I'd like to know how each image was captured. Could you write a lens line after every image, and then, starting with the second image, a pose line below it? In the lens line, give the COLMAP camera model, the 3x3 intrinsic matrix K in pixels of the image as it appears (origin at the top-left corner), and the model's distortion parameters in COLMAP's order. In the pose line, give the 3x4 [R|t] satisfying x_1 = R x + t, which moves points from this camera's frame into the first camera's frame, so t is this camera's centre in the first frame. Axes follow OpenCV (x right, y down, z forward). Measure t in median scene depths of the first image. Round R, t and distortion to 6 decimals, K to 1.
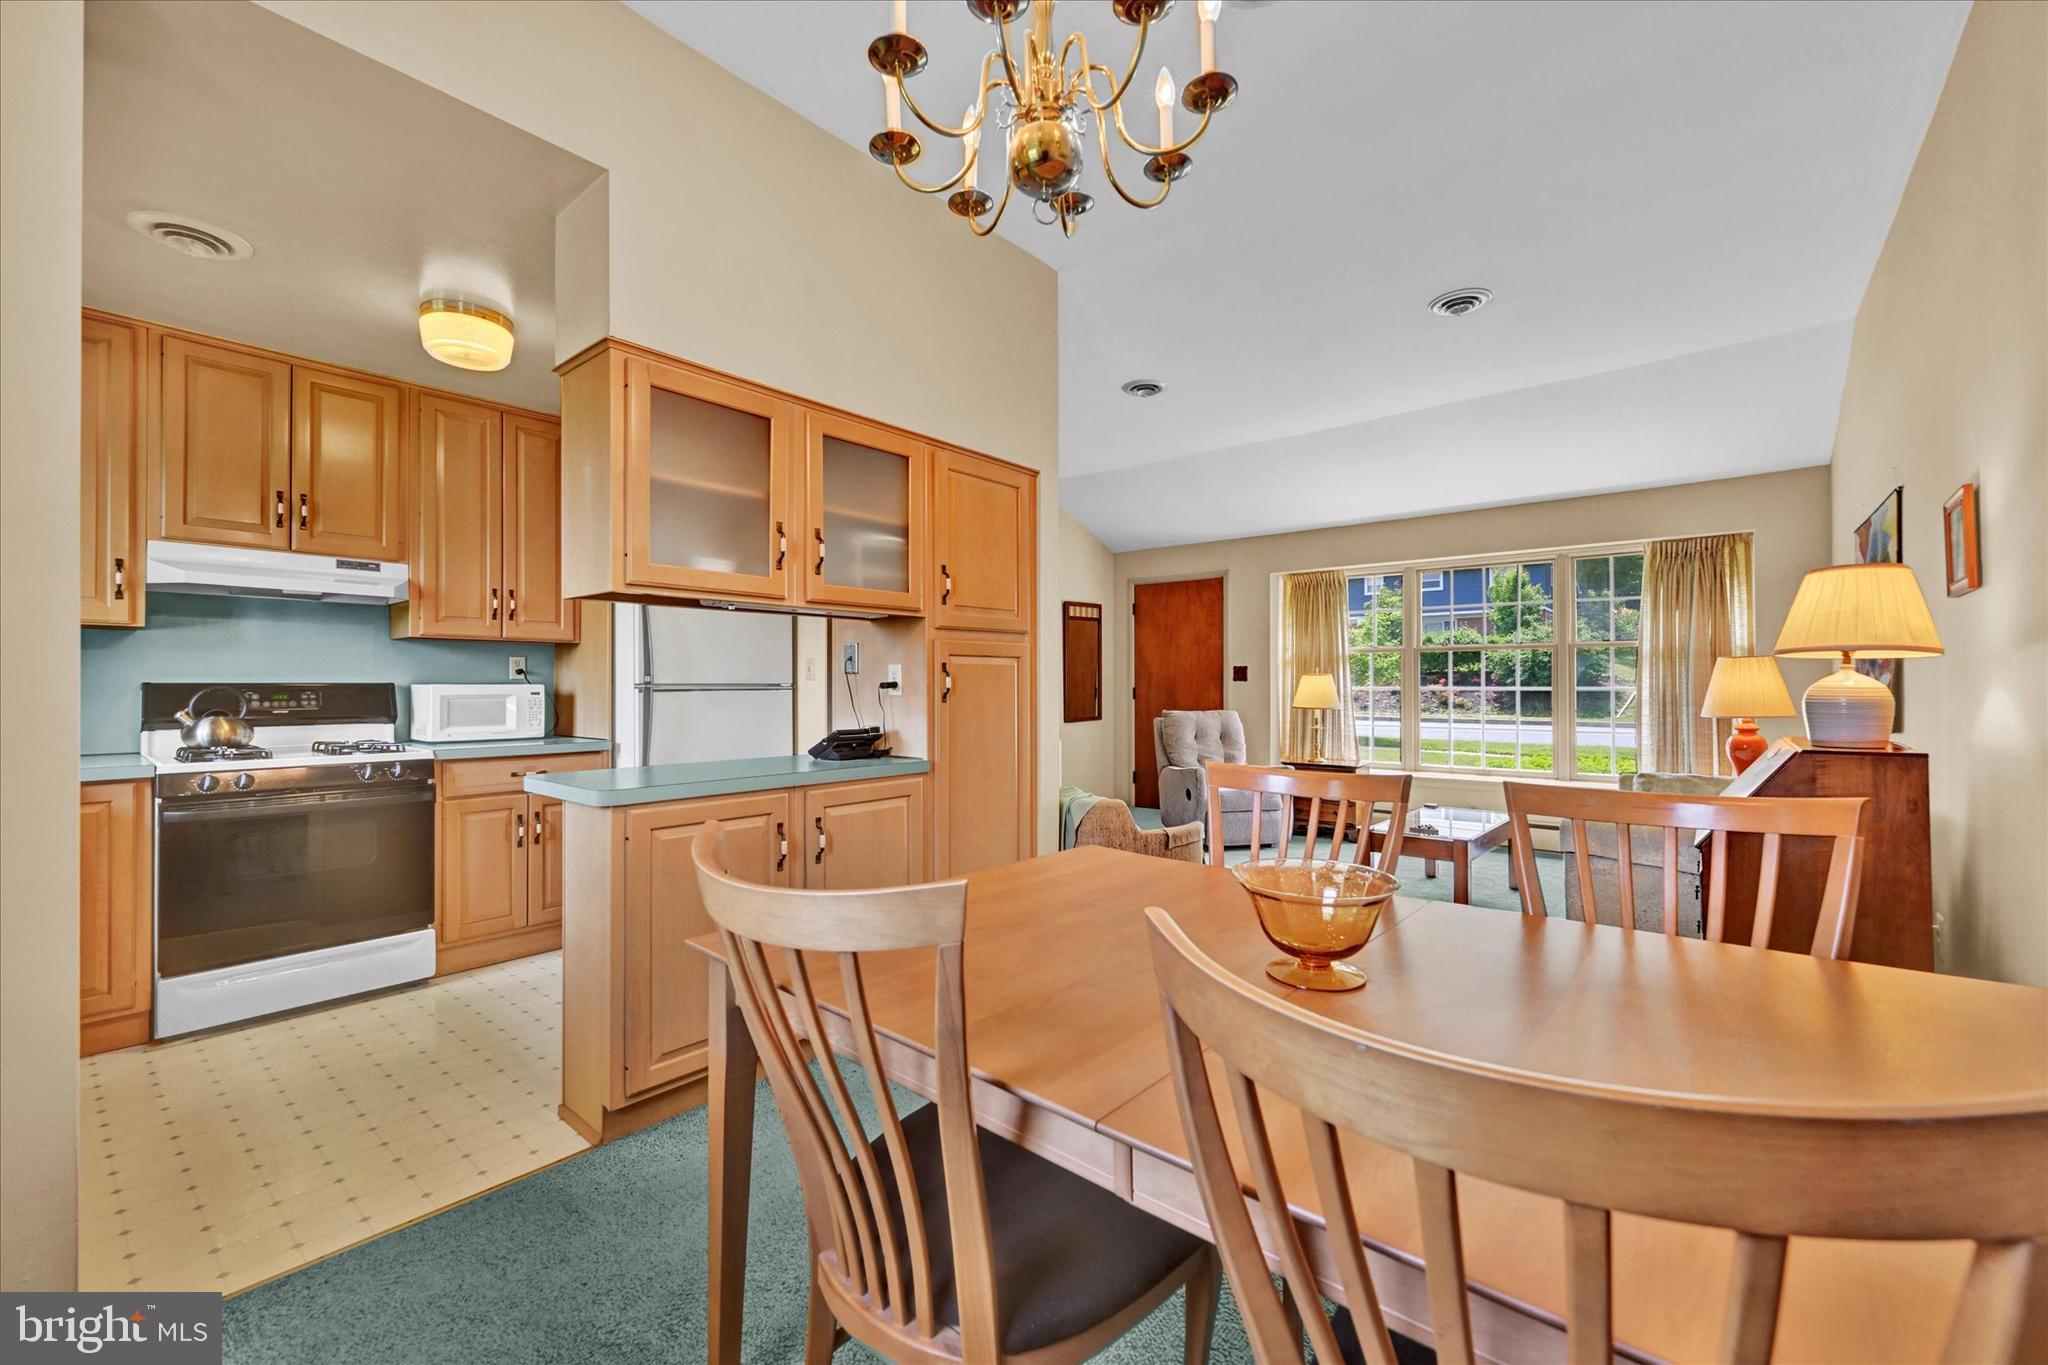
lens RADIAL K [[829.0, 0, 1017.8], [0, 829.0, 685.1], [0, 0, 1]] dist [0.000402, 0.000302]
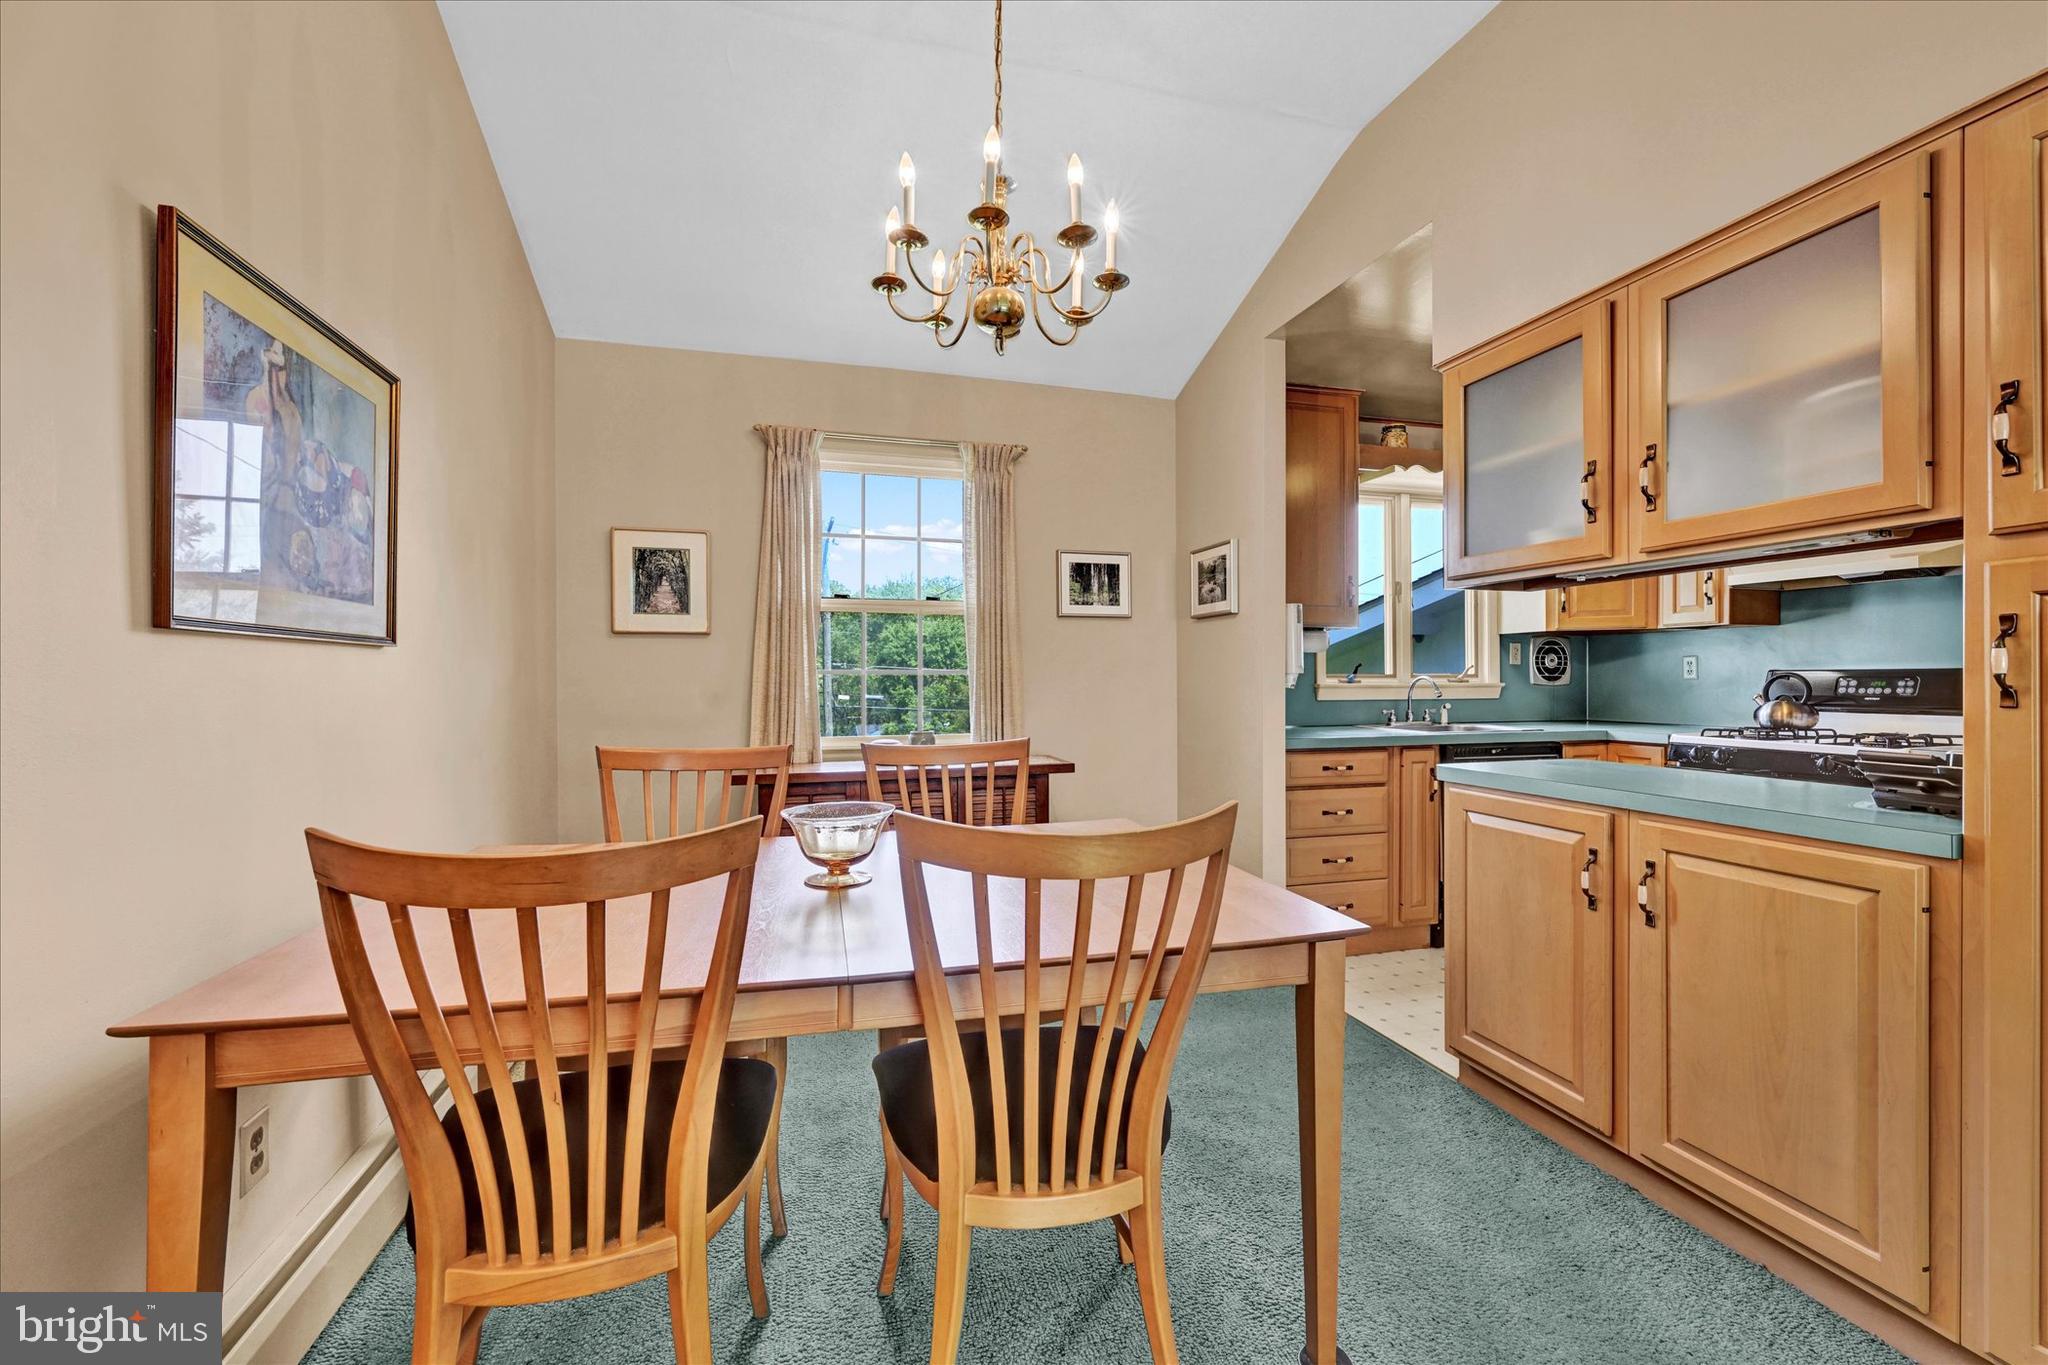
lens RADIAL K [[829.0, 0, 1017.8], [0, 829.0, 685.1], [0, 0, 1]] dist [0.000402, 0.000302]
pose [[-0.568139, 0.009396, -0.822879, 0.500909], [0.006240, 0.999955, 0.007110, 0.003555], [0.822909, -0.001096, -0.568172, 0.762639]]
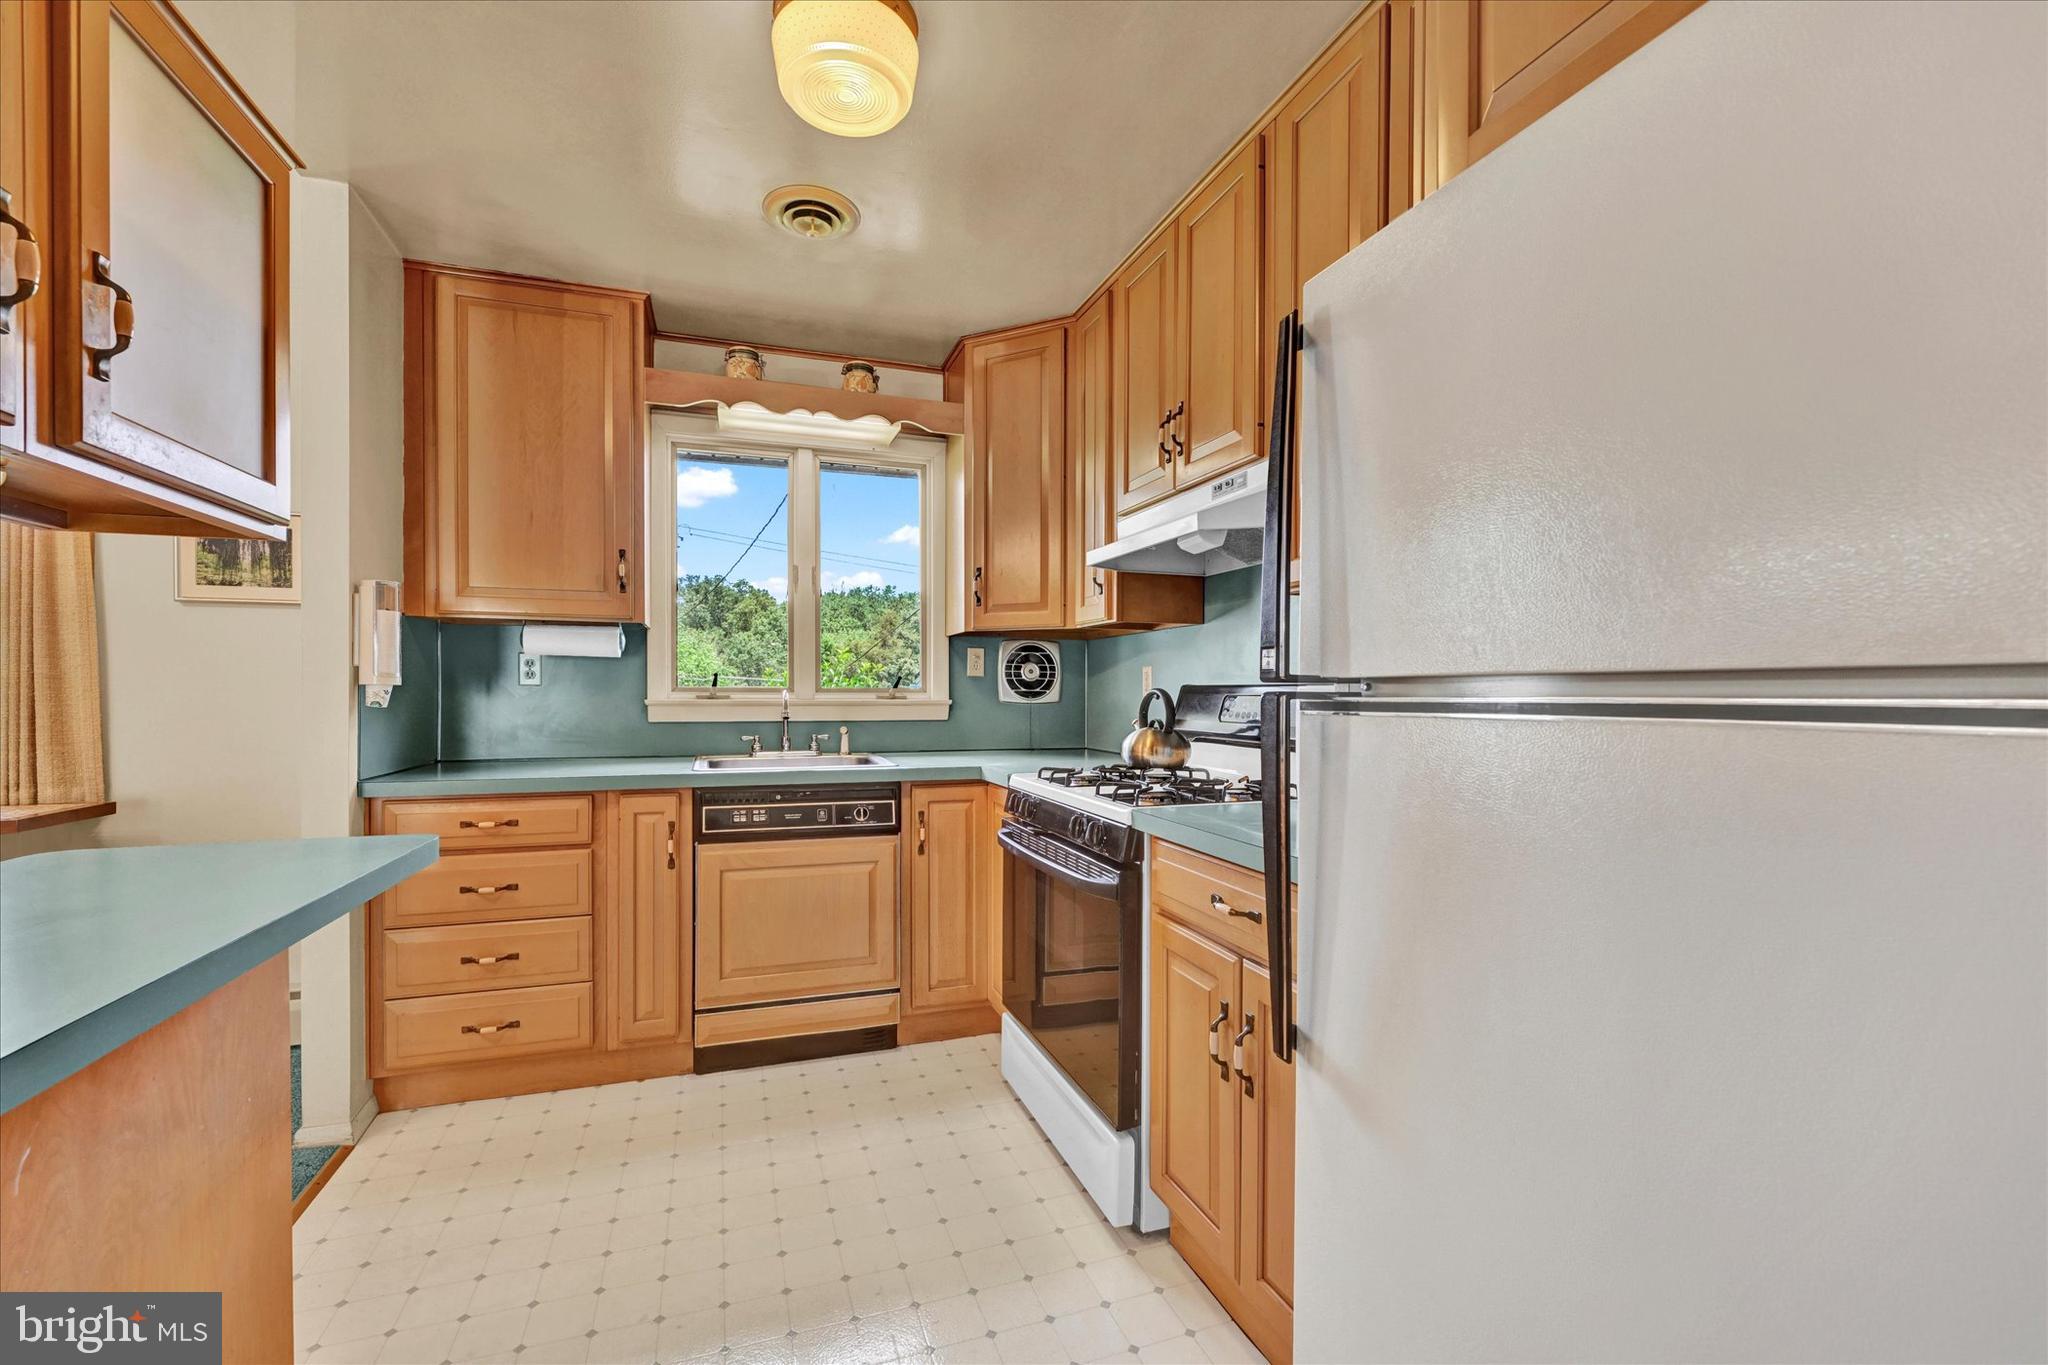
lens RADIAL K [[829.0, 0, 1017.8], [0, 829.0, 685.1], [0, 0, 1]] dist [0.000402, 0.000302]
pose [[-0.544485, -0.005976, -0.838749, -0.239696], [-0.001520, 0.999980, -0.006138, 0.002366], [0.838769, -0.002067, -0.544483, 1.274929]]
